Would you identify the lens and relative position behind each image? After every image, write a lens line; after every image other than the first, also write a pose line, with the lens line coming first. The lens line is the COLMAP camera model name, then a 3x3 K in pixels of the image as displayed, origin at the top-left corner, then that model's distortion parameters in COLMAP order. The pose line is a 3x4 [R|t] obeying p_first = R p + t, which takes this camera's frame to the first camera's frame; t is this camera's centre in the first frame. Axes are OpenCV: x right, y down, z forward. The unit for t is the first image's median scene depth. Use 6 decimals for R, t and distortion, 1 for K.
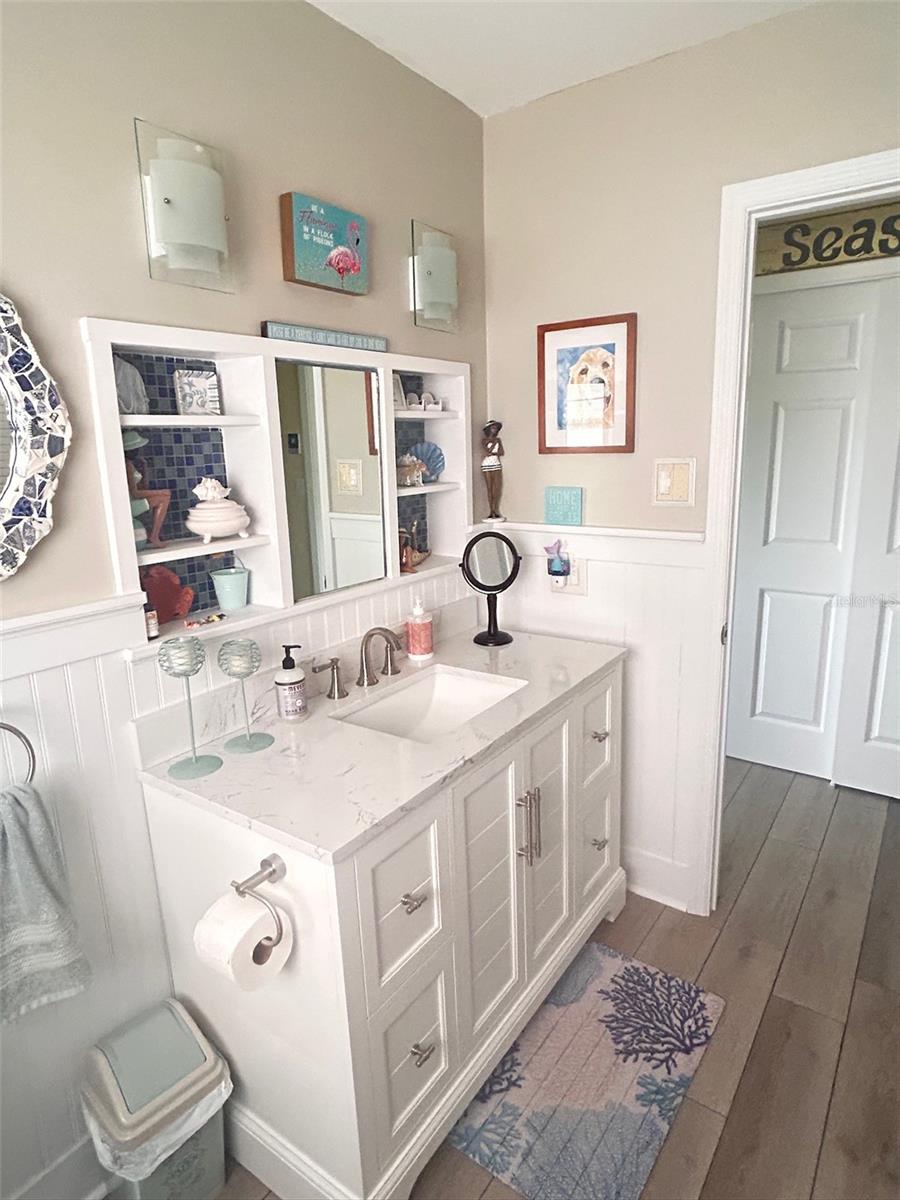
lens RADIAL K [[697.9, 0, 449.9], [0, 697.9, 596.8], [0, 0, 1]] dist [-0.003355, 0.001313]
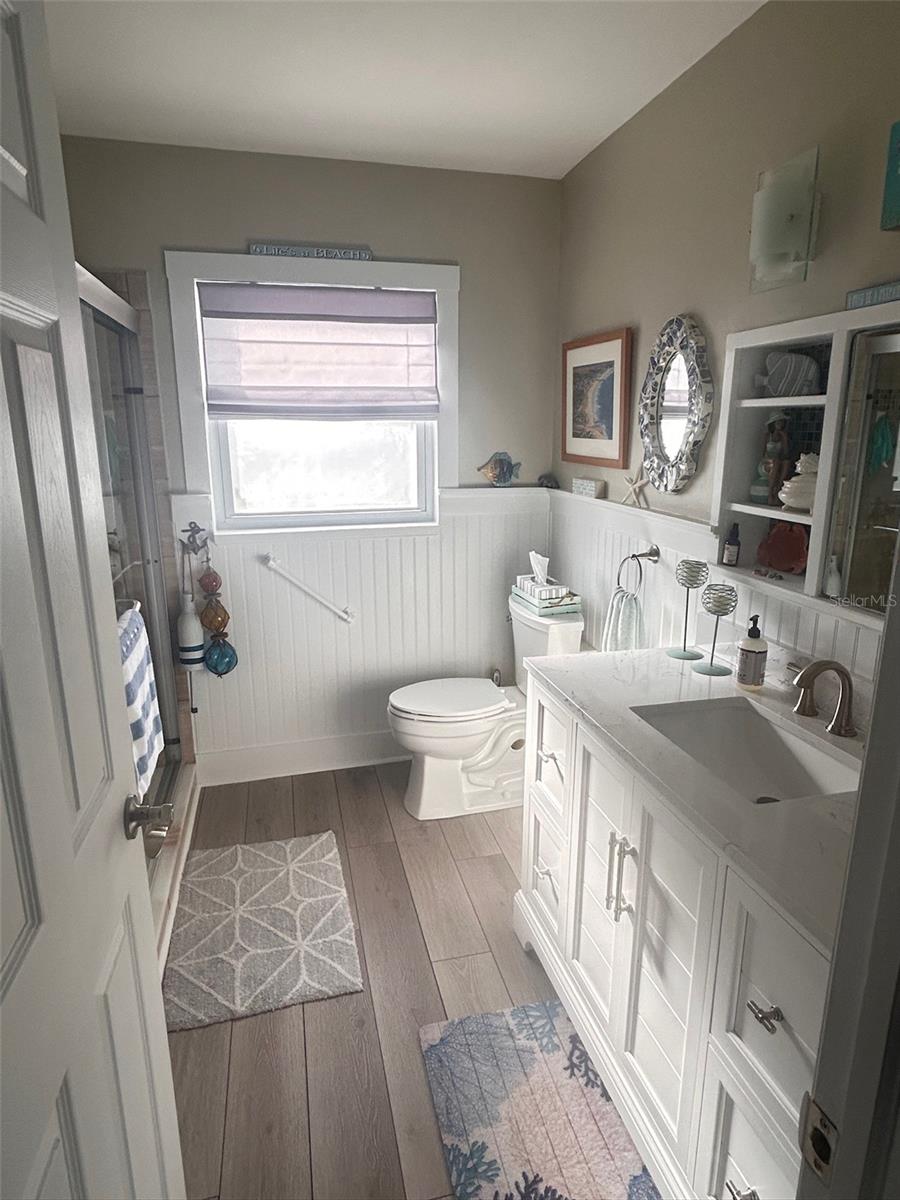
lens RADIAL K [[701.5, 0, 451.4], [0, 701.5, 591.0], [0, 0, 1]] dist [0.001407, -0.001037]
pose [[-0.648825, 0.208681, -0.731764, 0.822716], [-0.143651, 0.910778, 0.387101, -0.305581], [0.747256, 0.356280, -0.560958, 1.221721]]
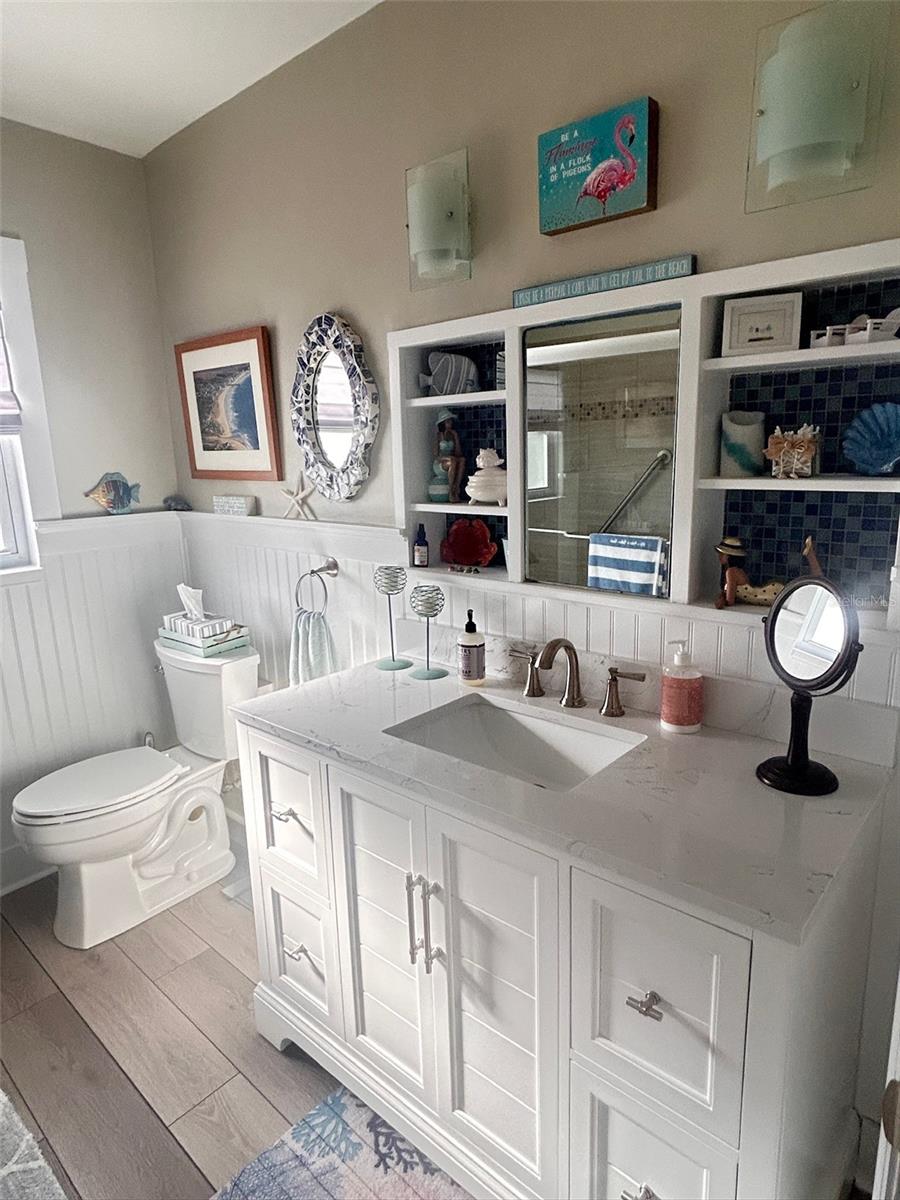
lens RADIAL K [[697.9, 0, 449.9], [0, 697.9, 596.8], [0, 0, 1]] dist [-0.003355, 0.001313]
pose [[-0.098852, 0.240322, -0.965647, 0.770823], [-0.185896, 0.948857, 0.255173, -0.210385], [0.977584, 0.204734, -0.049121, 1.003431]]
